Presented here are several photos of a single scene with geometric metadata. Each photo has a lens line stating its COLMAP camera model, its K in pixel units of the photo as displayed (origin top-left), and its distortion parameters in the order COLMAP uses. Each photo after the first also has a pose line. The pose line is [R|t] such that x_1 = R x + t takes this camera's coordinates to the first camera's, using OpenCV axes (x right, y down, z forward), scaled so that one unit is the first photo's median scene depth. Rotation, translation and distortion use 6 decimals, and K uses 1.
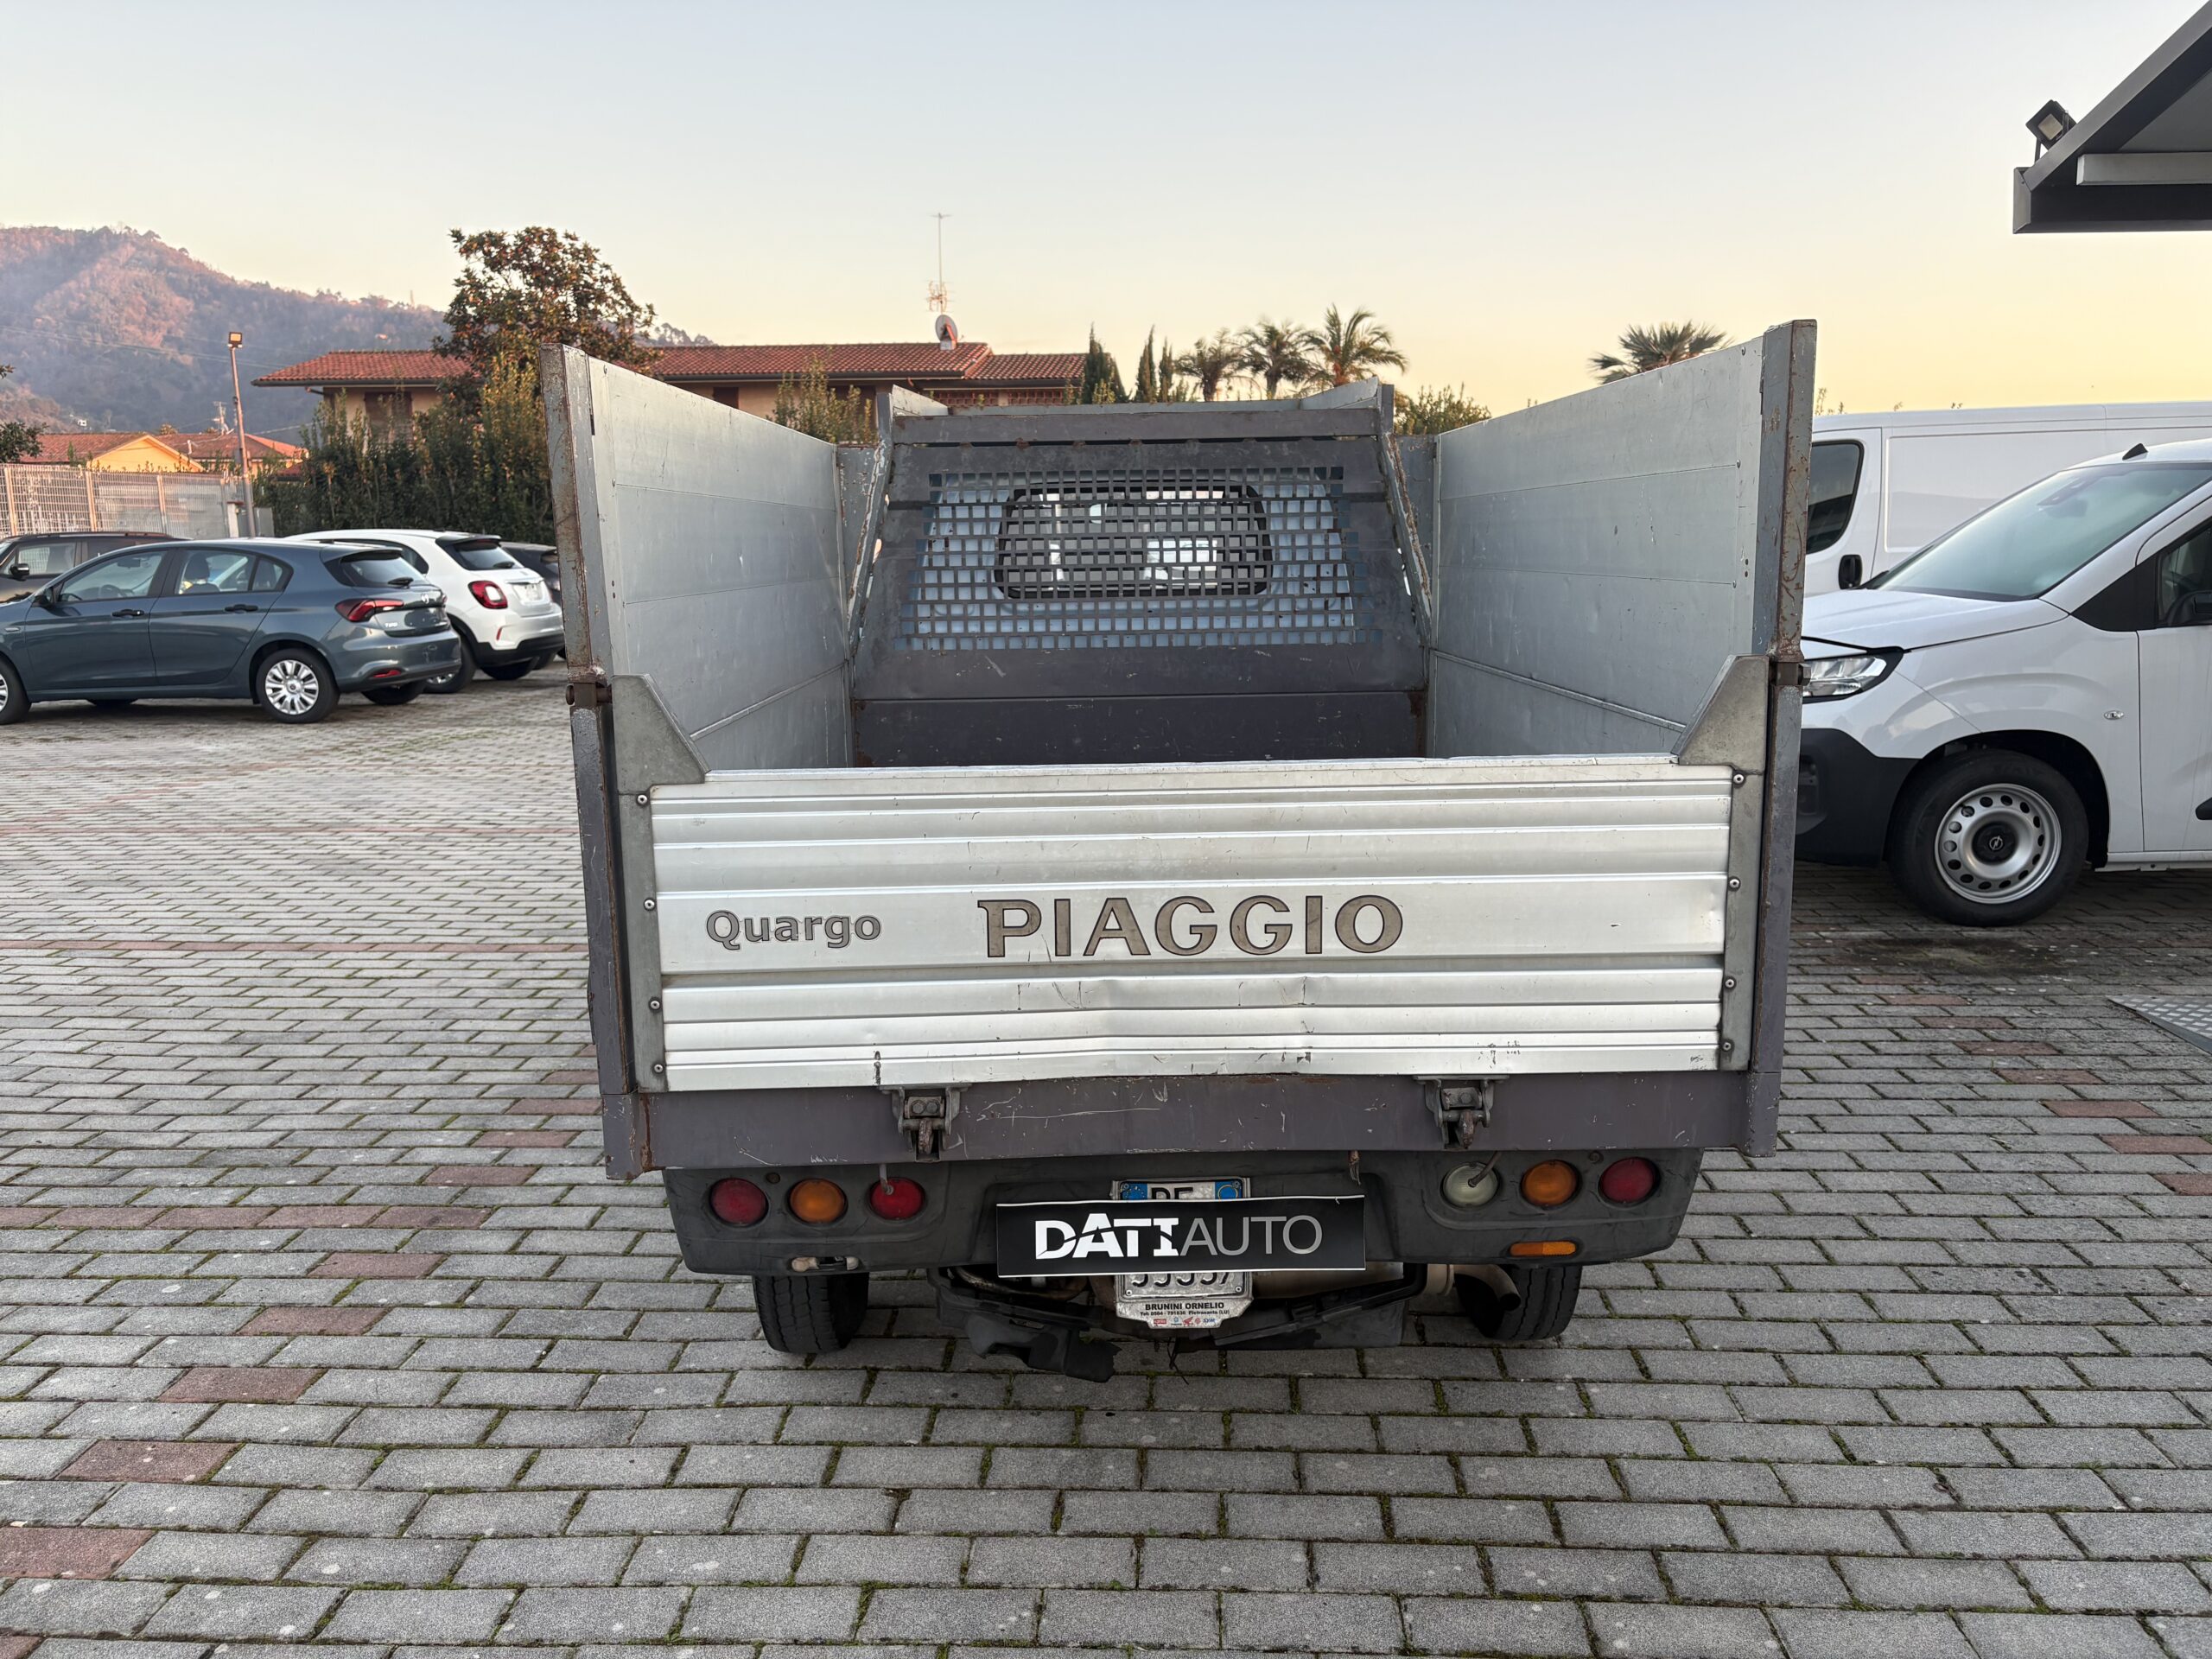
lens RADIAL K [[1674.1, 0, 1106.0], [0, 1674.1, 829.5], [0, 0, 1]] dist [0.051514, -0.052065]
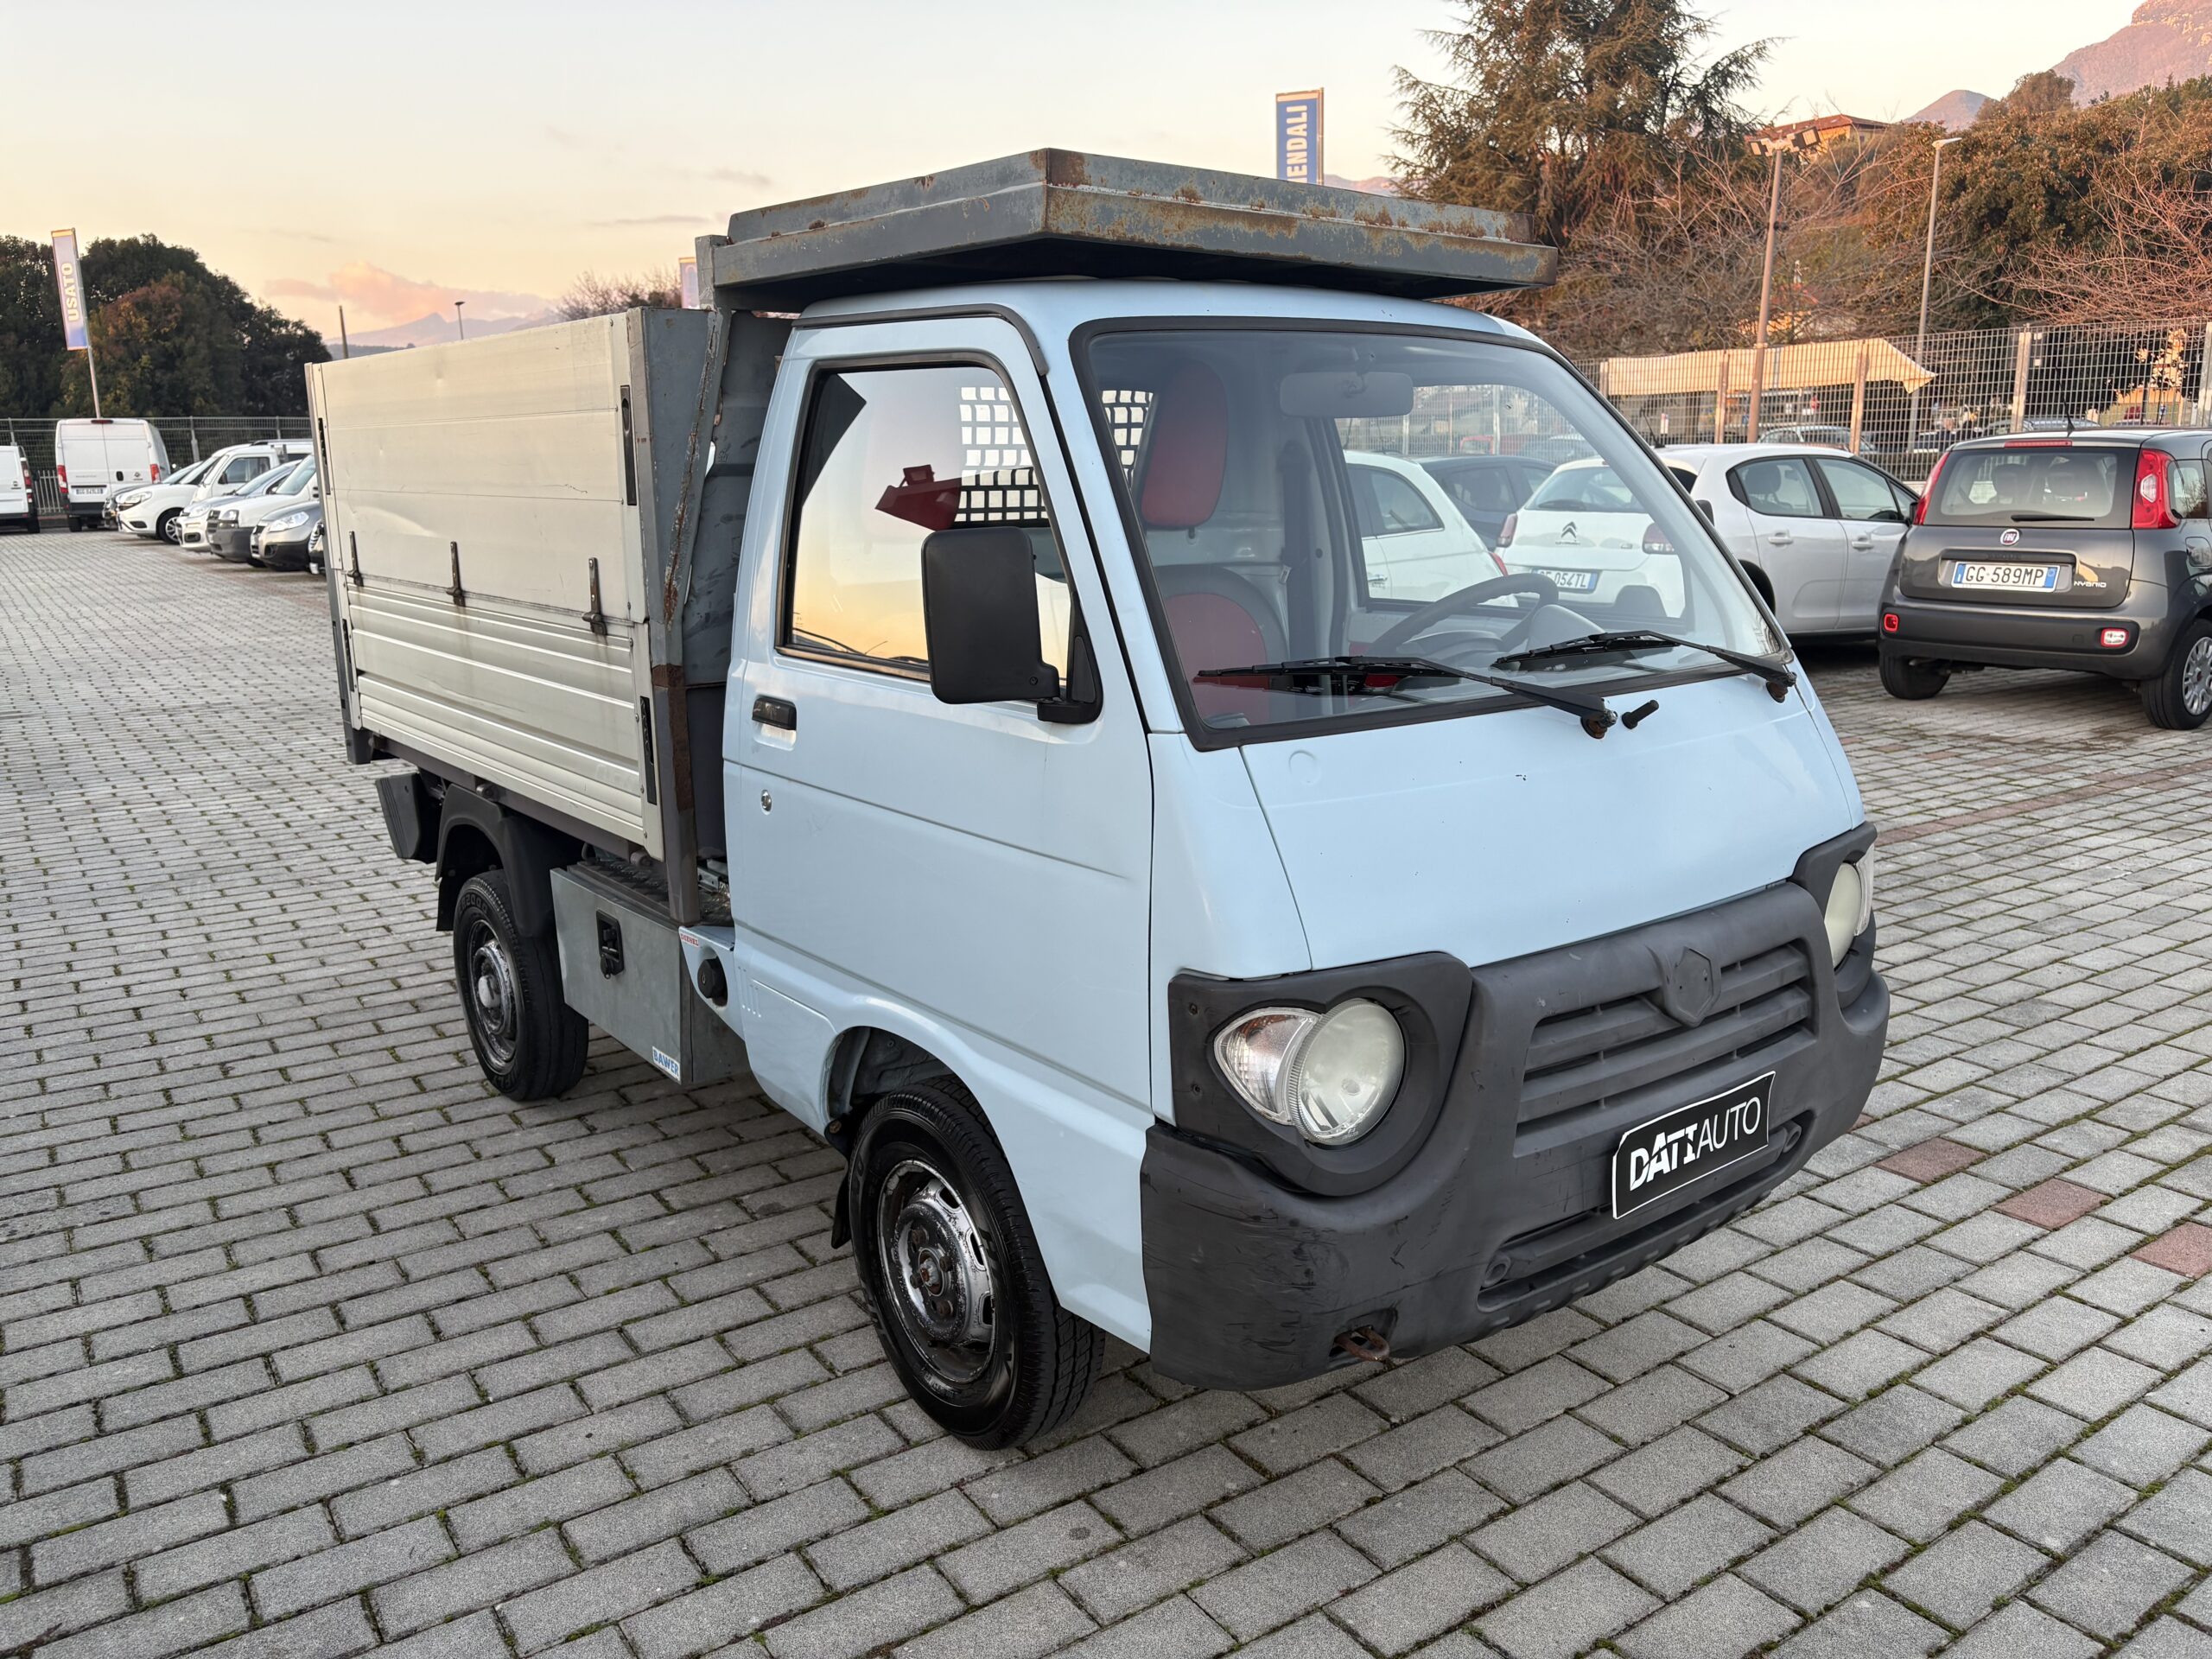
lens RADIAL K [[1666.5, 0, 1137.4], [0, 1666.5, 833.2], [0, 0, 1]] dist [0.049769, -0.057222]
pose [[-0.784134, 0.155999, -0.600664, 0.796997], [-0.088258, 0.930020, 0.356754, -0.492891], [0.614283, 0.332757, -0.715492, 2.786283]]
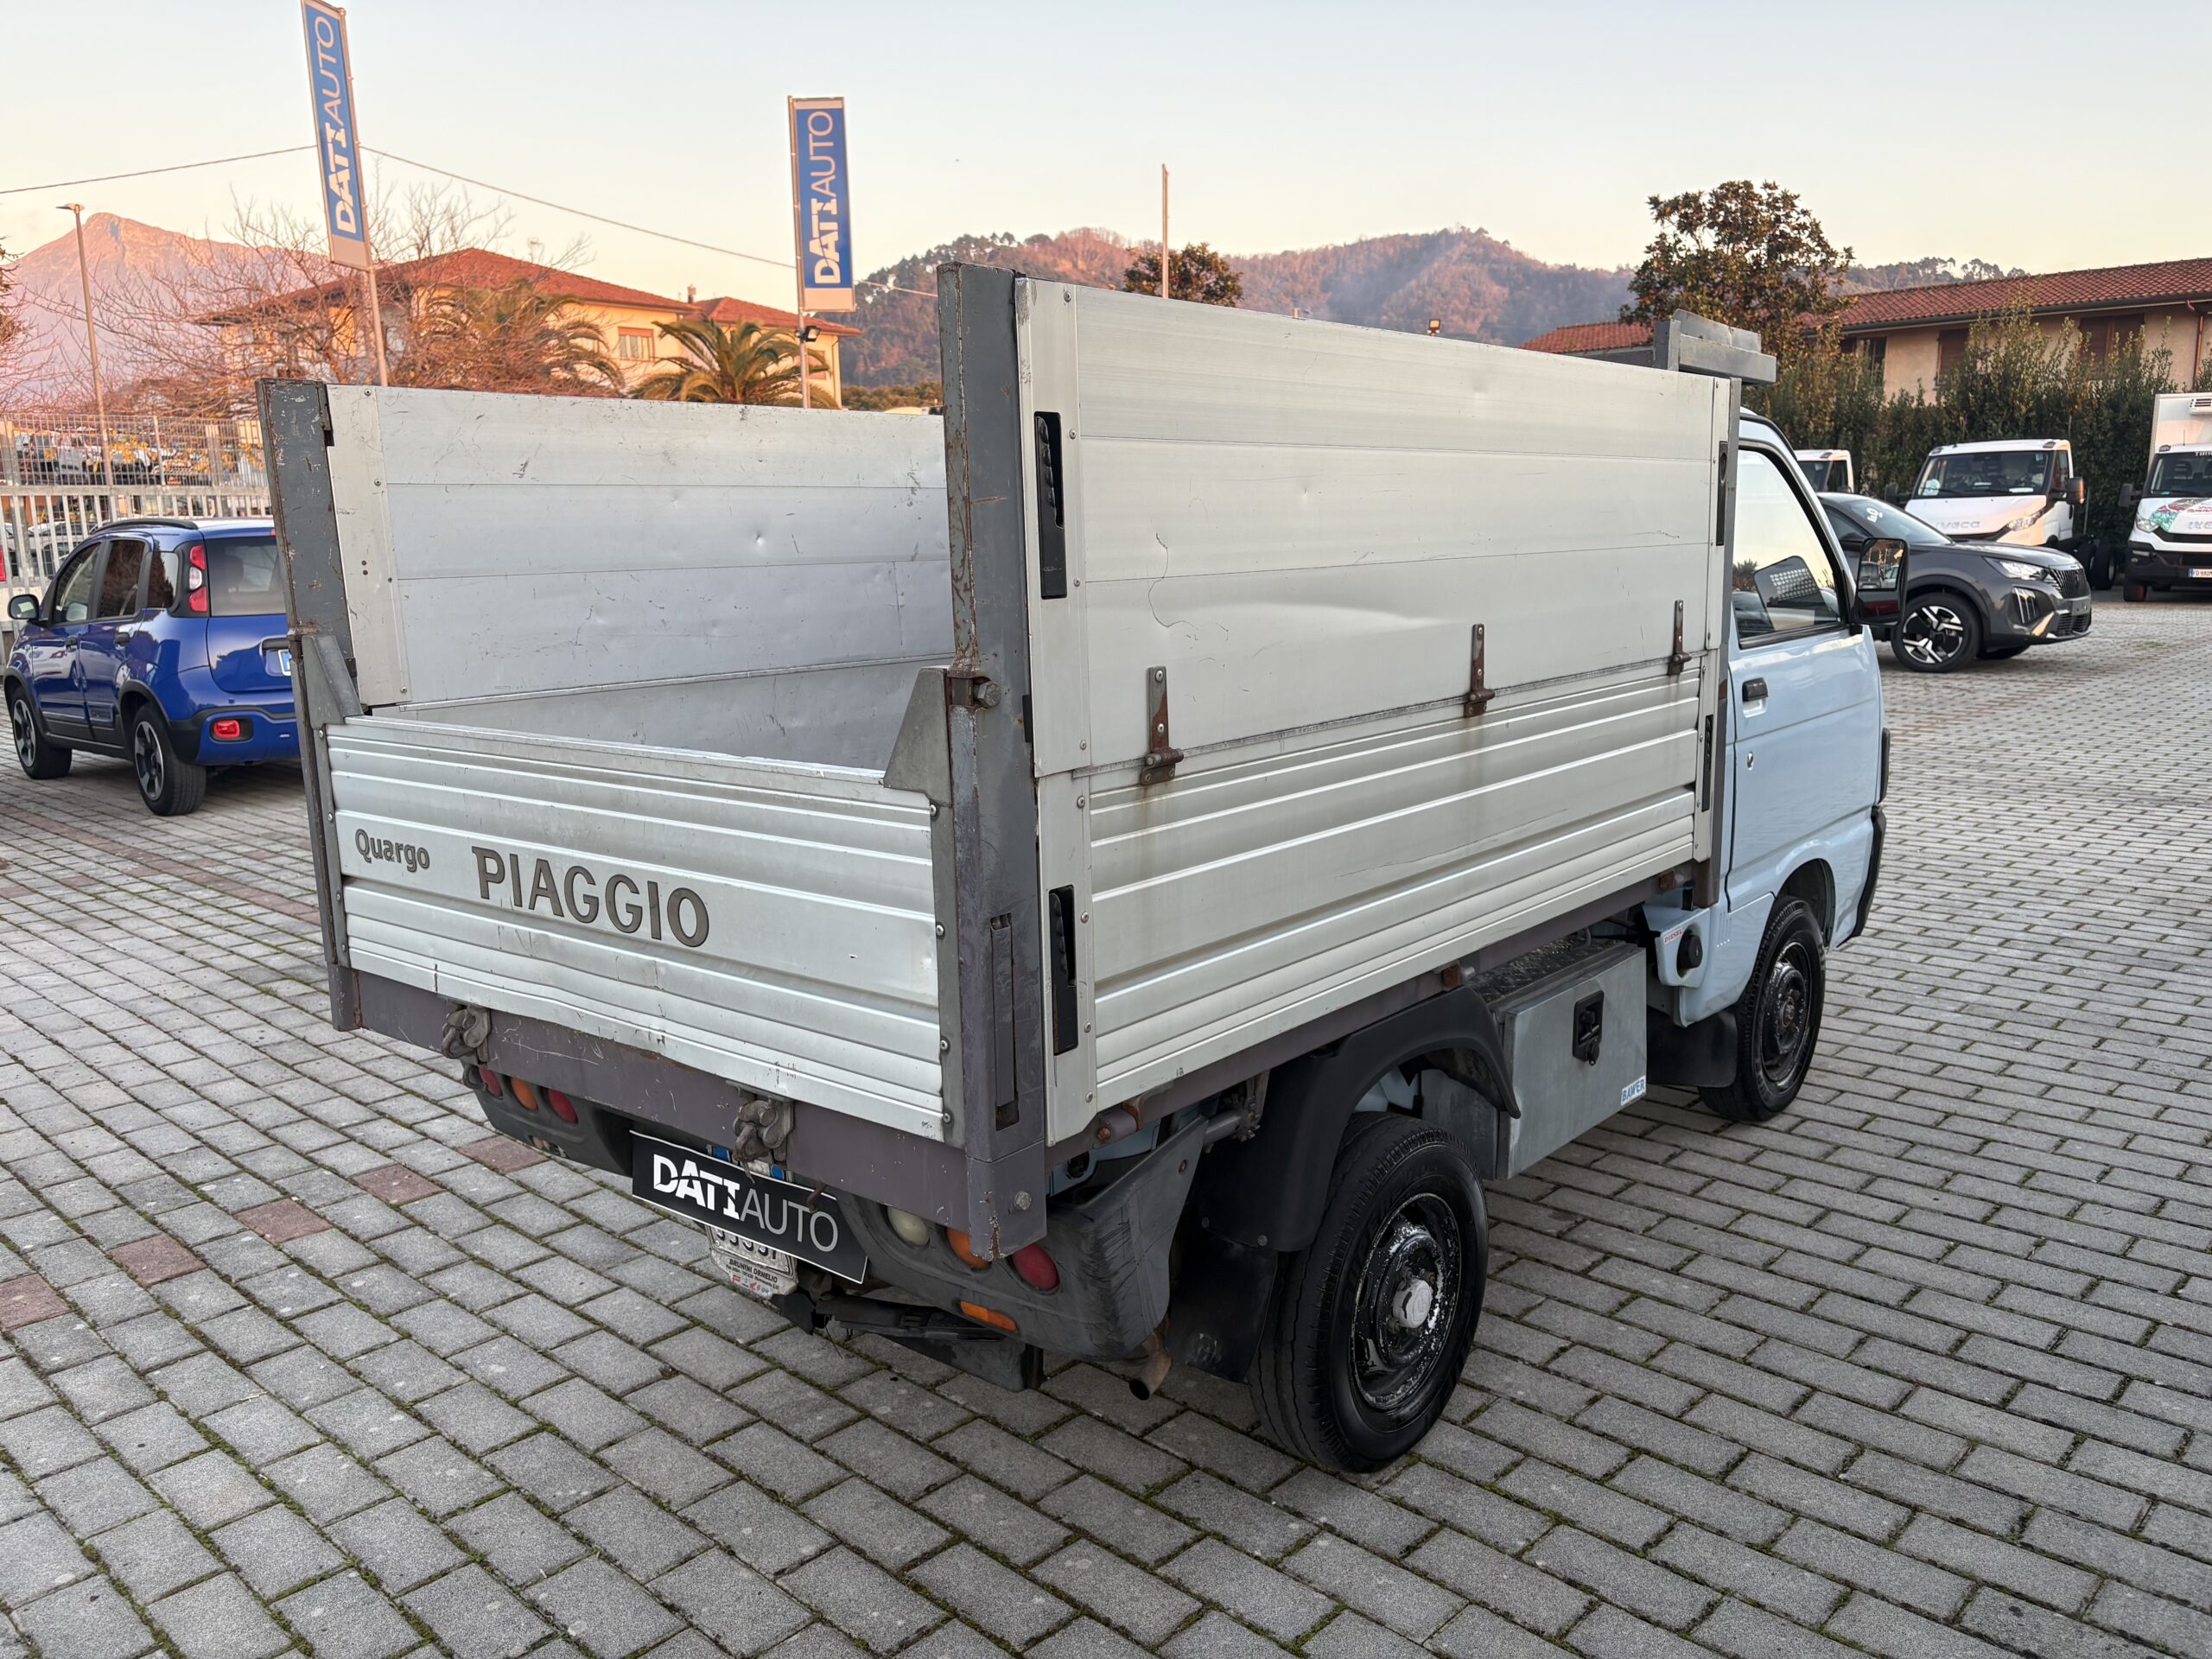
lens RADIAL K [[1657.2, 0, 1091.3], [0, 1657.2, 851.6], [0, 0, 1]] dist [0.067565, -0.081192]
pose [[0.758360, 0.121081, -0.640491, 0.833724], [-0.098463, 0.992600, 0.071063, -0.065438], [0.644356, 0.009173, 0.764670, 0.350955]]
